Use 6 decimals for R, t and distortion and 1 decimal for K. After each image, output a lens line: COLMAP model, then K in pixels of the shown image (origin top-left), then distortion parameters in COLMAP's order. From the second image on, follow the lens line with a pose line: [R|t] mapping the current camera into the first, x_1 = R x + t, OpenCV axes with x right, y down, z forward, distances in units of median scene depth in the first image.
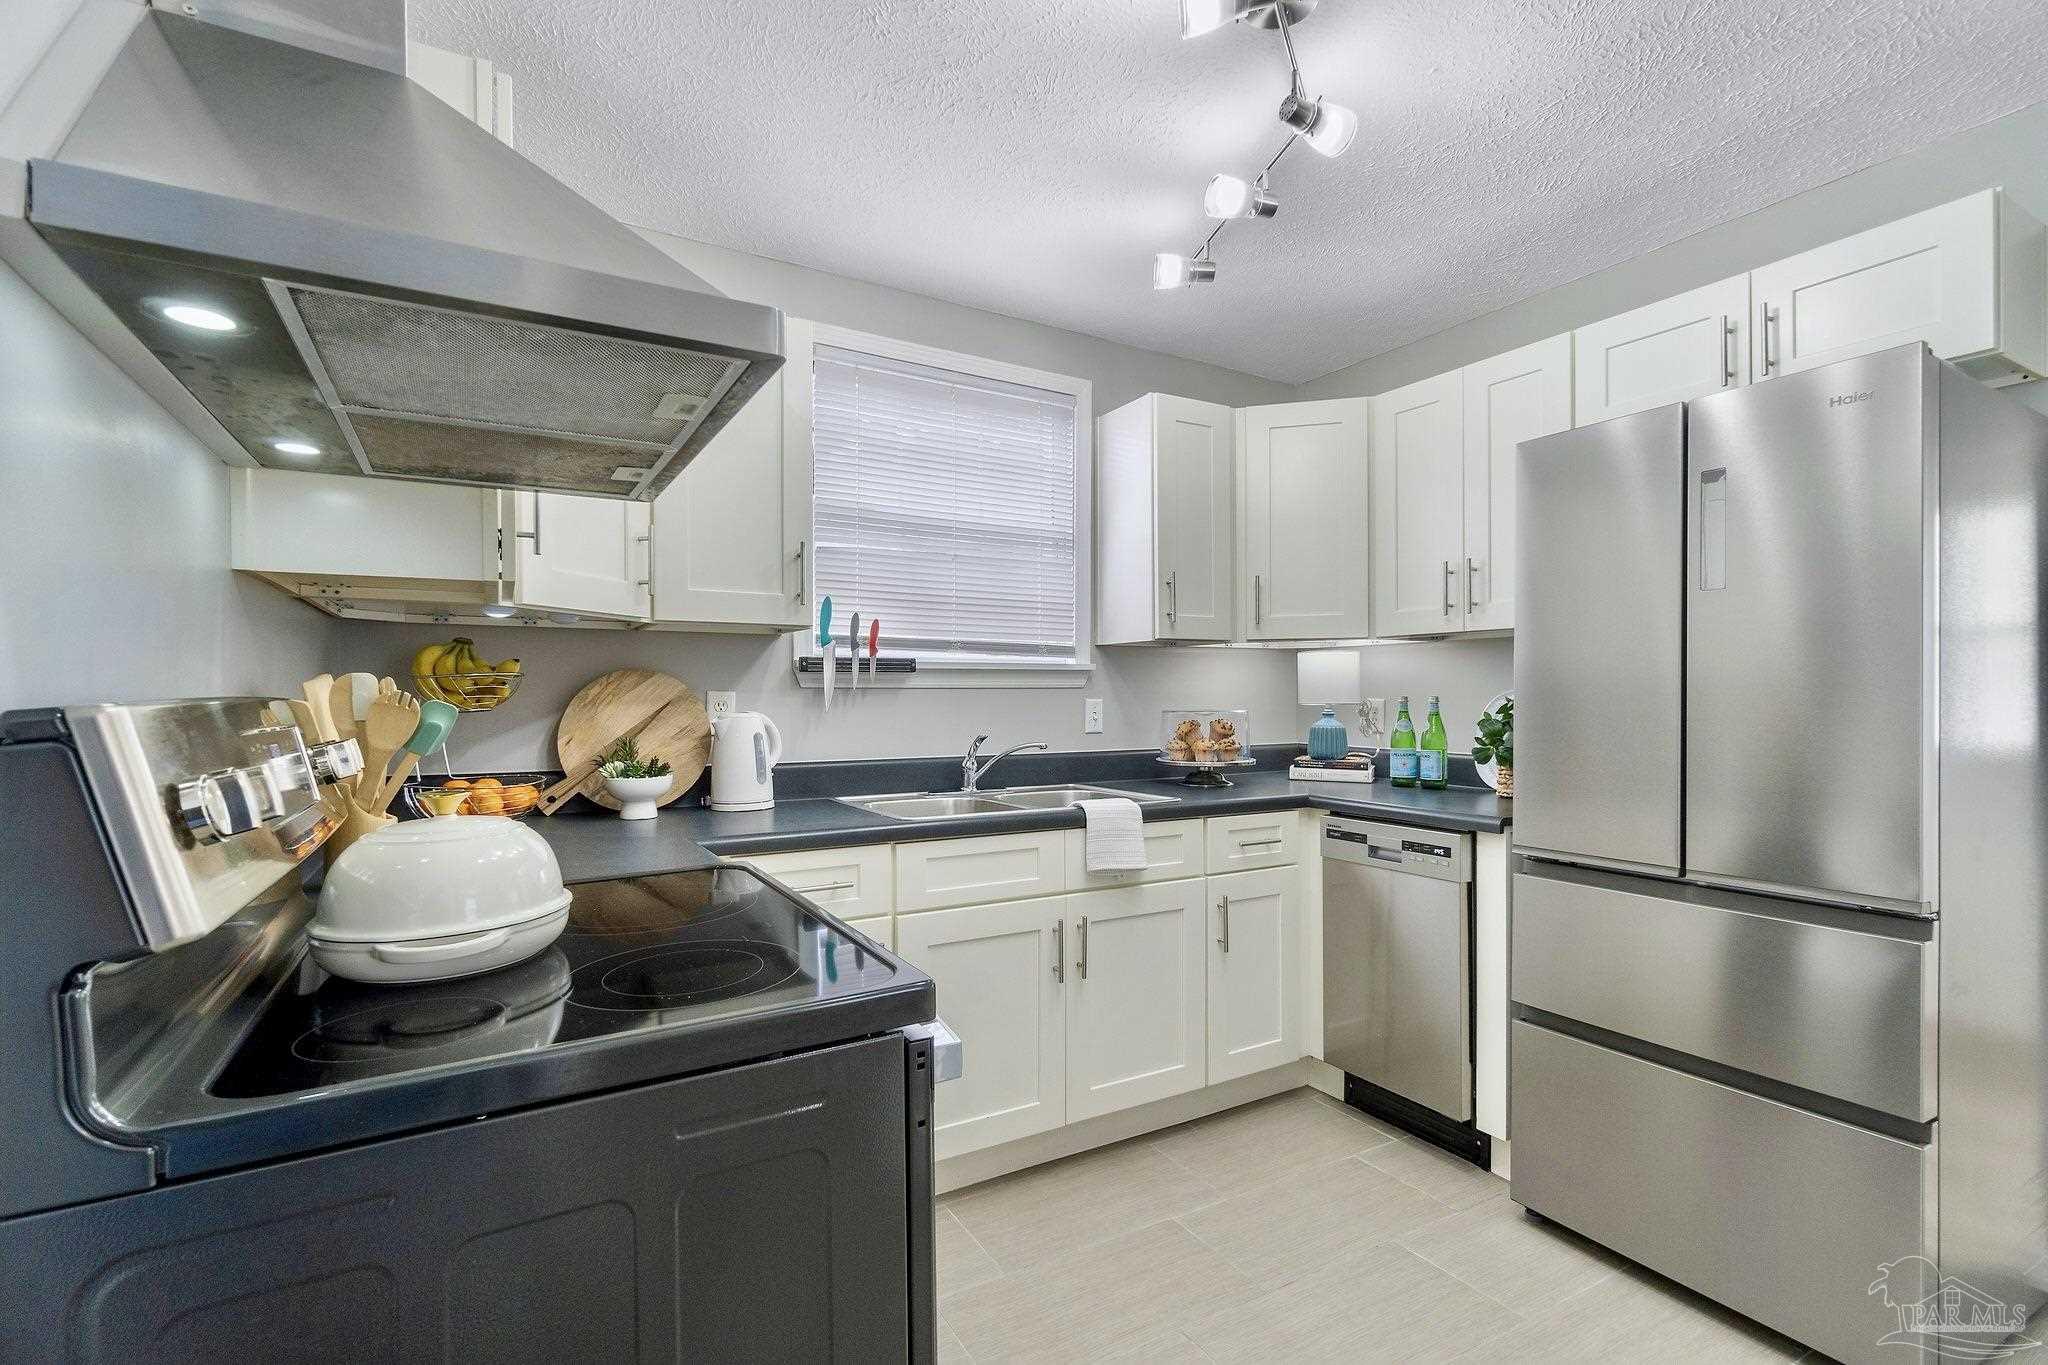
lens RADIAL K [[922.3, 0, 1017.7], [0, 922.3, 705.0], [0, 0, 1]] dist [0.000923, -0.000093]
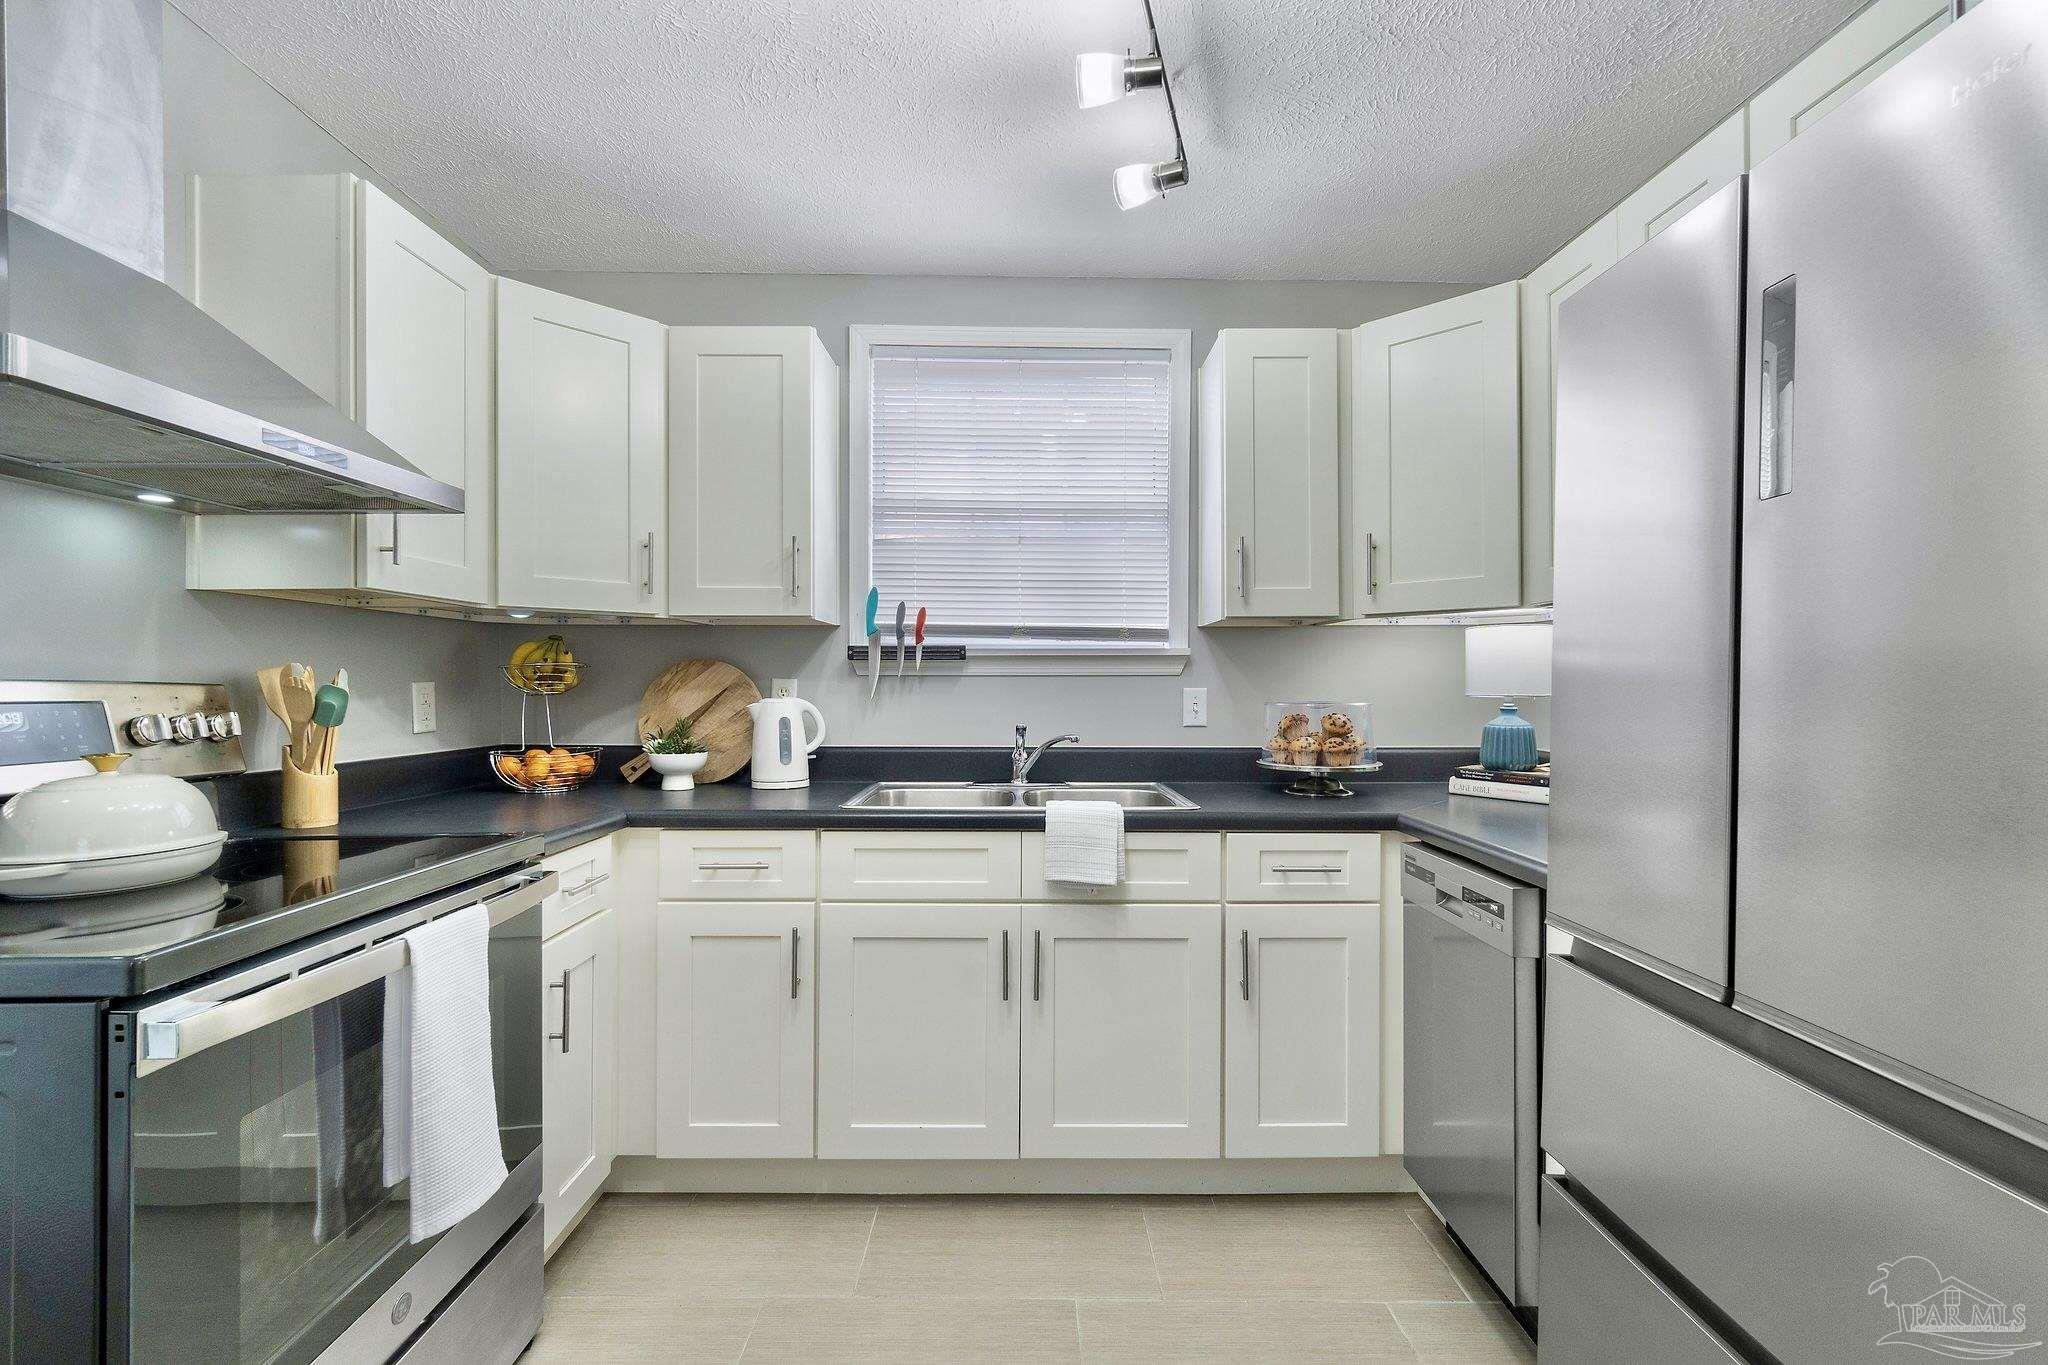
lens RADIAL K [[887.5, 0, 1023.4], [0, 887.5, 686.7], [0, 0, 1]] dist [-0.003830, 0.000184]
pose [[0.869456, 0.005155, -0.493984, 0.426444], [-0.008828, 0.999948, -0.005103, -0.002317], [0.493932, 0.008797, 0.869456, 0.214979]]
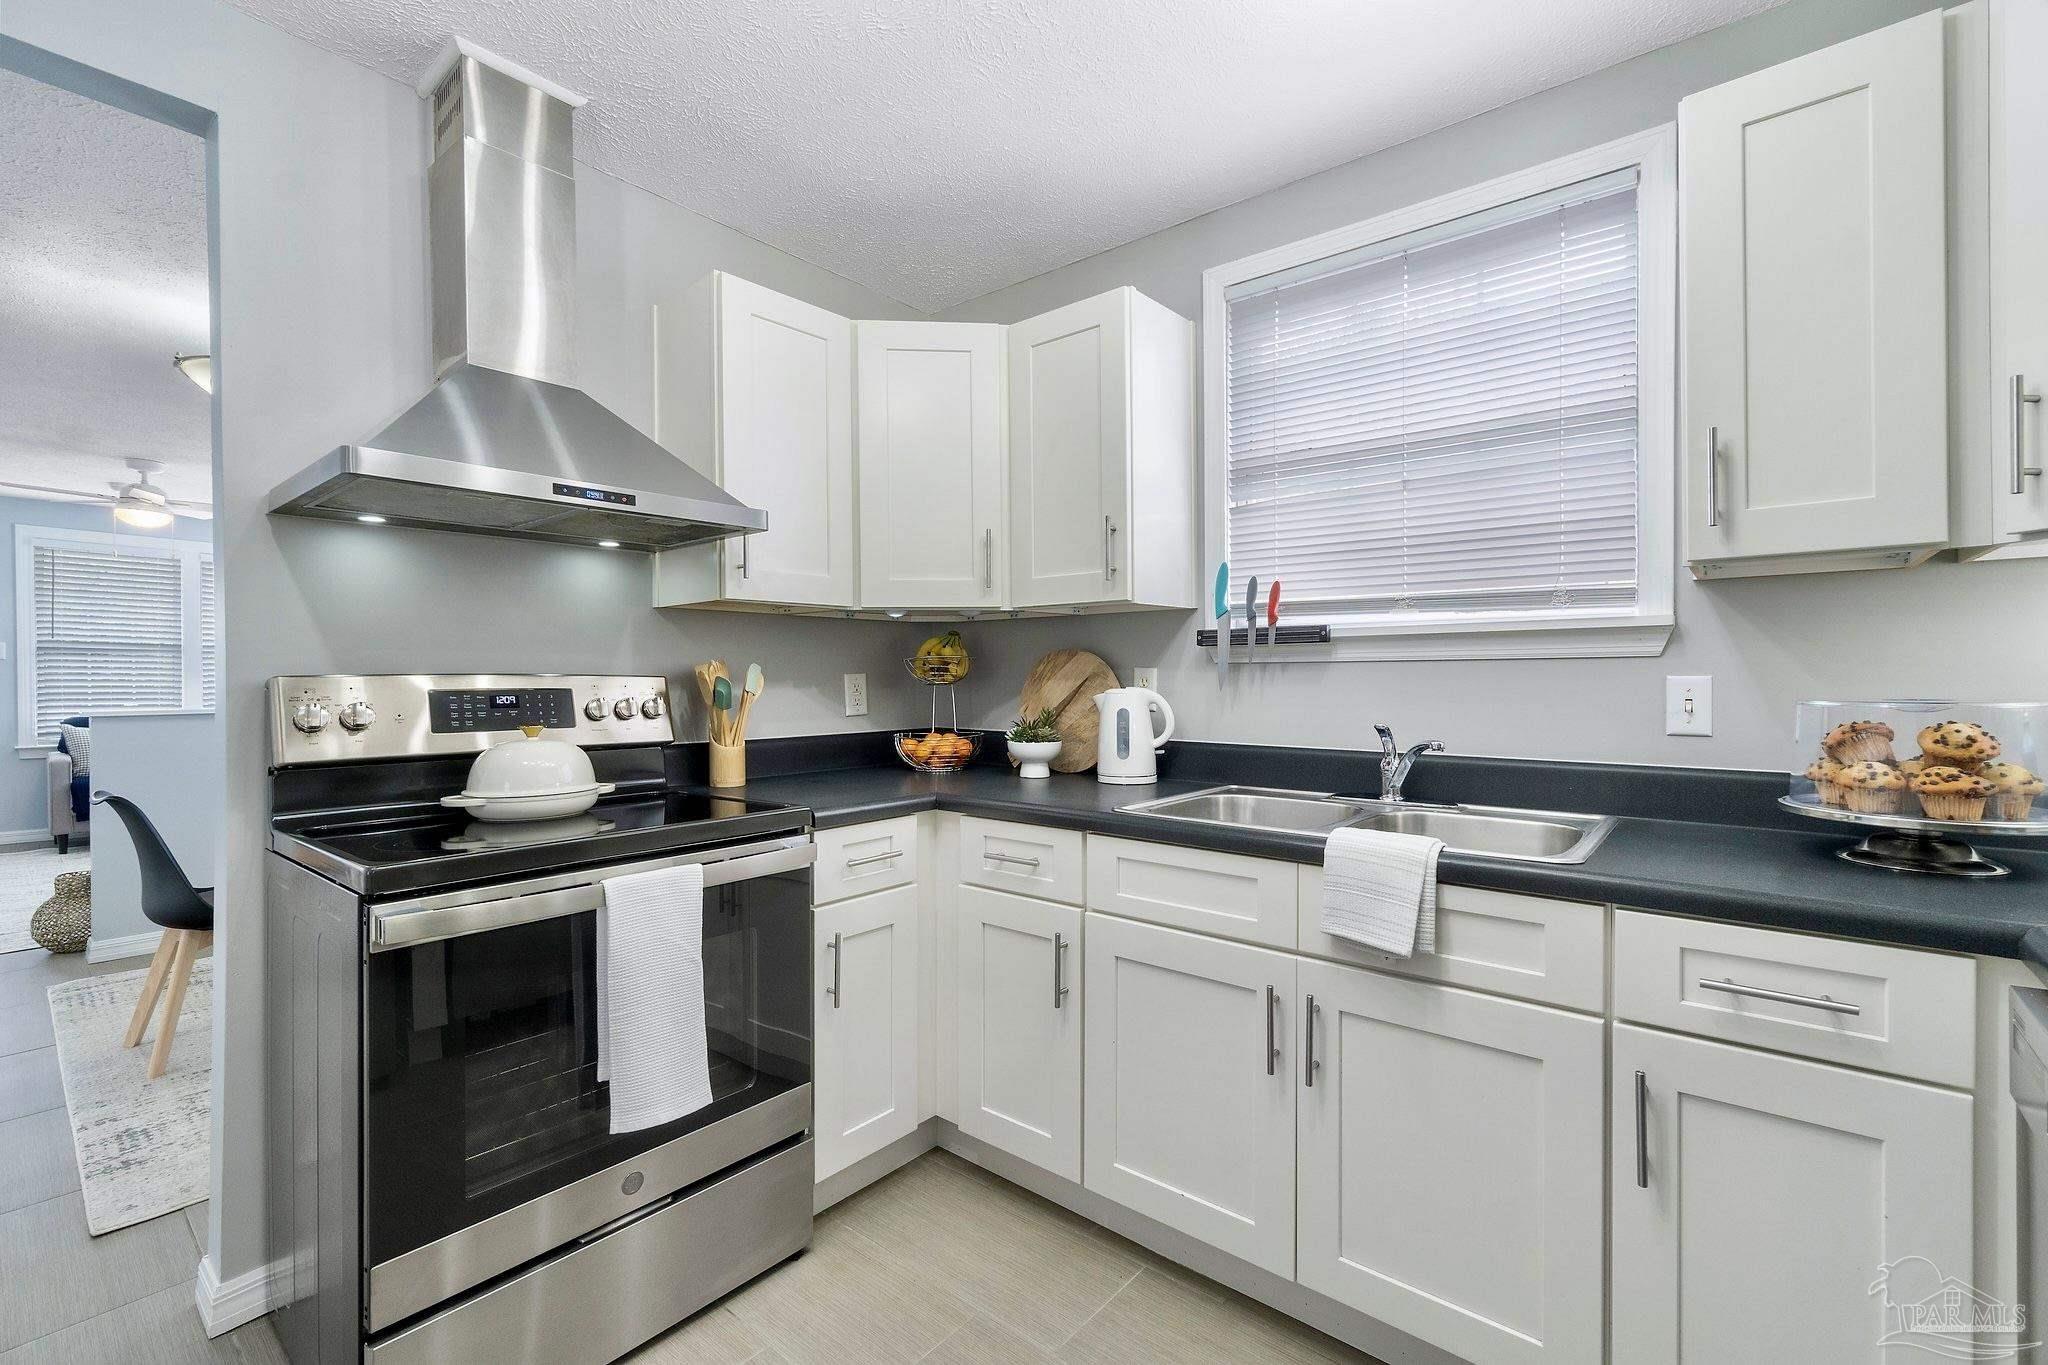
lens RADIAL K [[881.1, 0, 1024.0], [0, 881.1, 682.5], [0, 0, 1]] dist [-0.001466, -0.000600]
pose [[0.343299, 0.008833, -0.939185, 0.536213], [-0.006137, 0.999956, 0.007161, -0.004480], [0.939206, 0.003305, 0.343338, 0.509928]]
